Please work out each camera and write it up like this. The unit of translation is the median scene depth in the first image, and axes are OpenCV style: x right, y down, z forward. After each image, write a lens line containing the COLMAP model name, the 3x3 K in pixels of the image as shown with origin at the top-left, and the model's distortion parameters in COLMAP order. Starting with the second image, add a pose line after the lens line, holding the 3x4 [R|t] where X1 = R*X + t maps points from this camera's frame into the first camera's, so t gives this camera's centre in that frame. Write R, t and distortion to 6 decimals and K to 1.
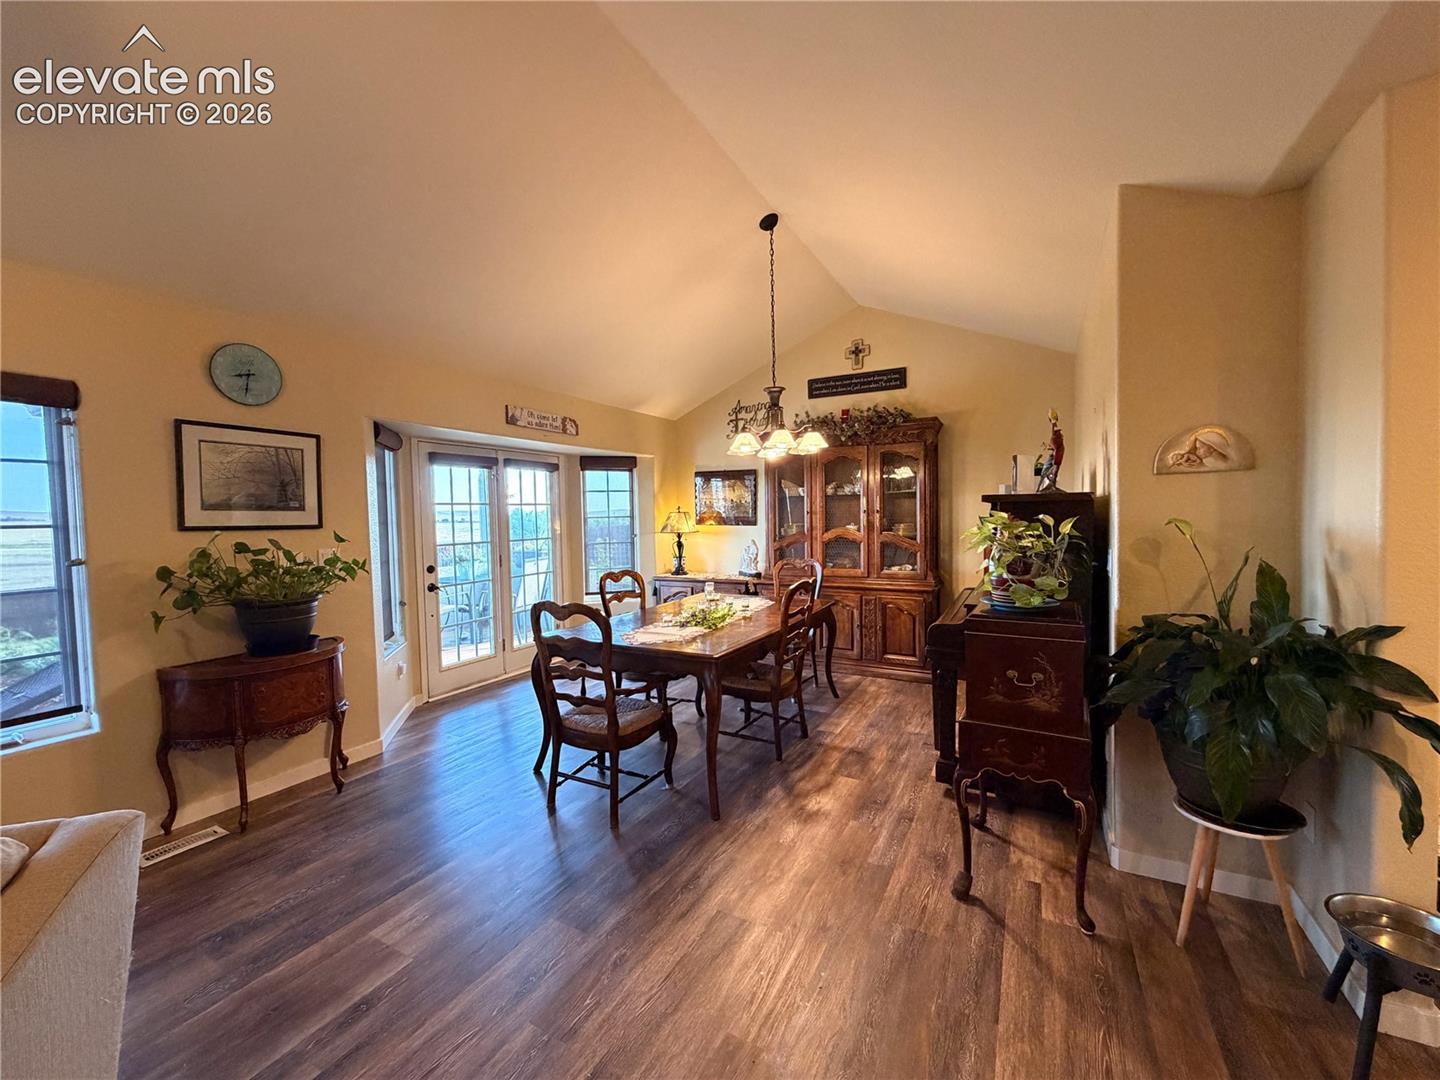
lens RADIAL K [[570.7, 0, 716.5], [0, 570.7, 535.8], [0, 0, 1]] dist [-0.000183, 0.000008]
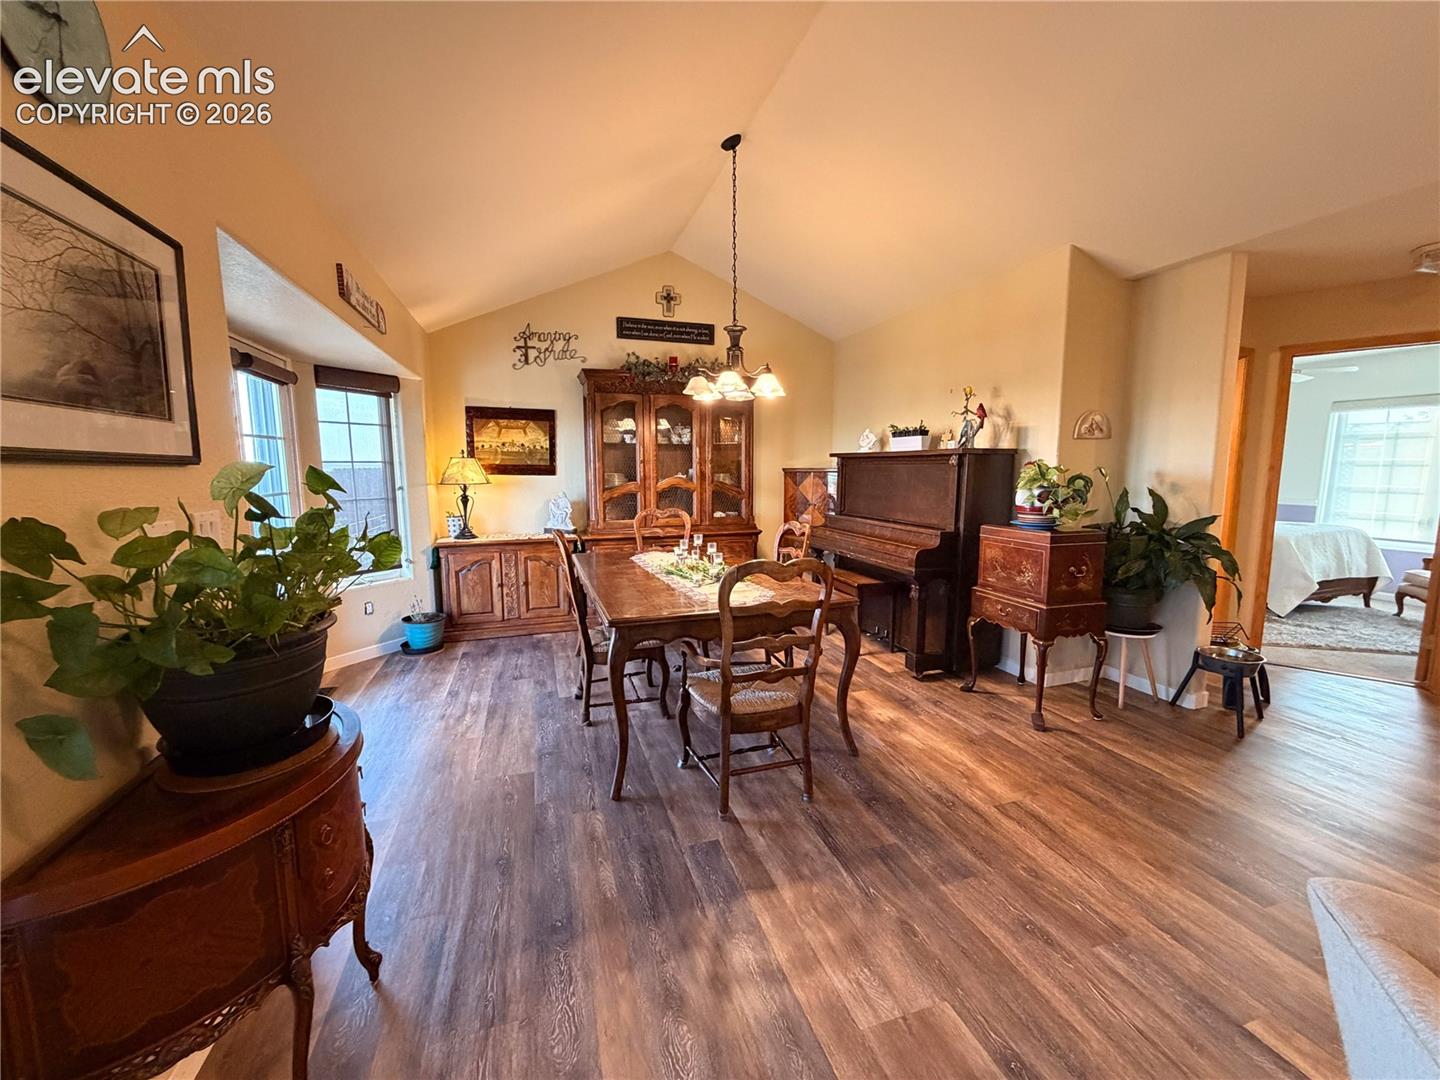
lens RADIAL K [[570.7, 0, 711.8], [0, 570.7, 536.3], [0, 0, 1]] dist [-0.000183, 0.000008]
pose [[0.692247, -0.070389, 0.718220, -0.468103], [0.015445, 0.996449, 0.082770, 0.007667], [-0.721495, -0.046204, 0.690876, 0.259984]]
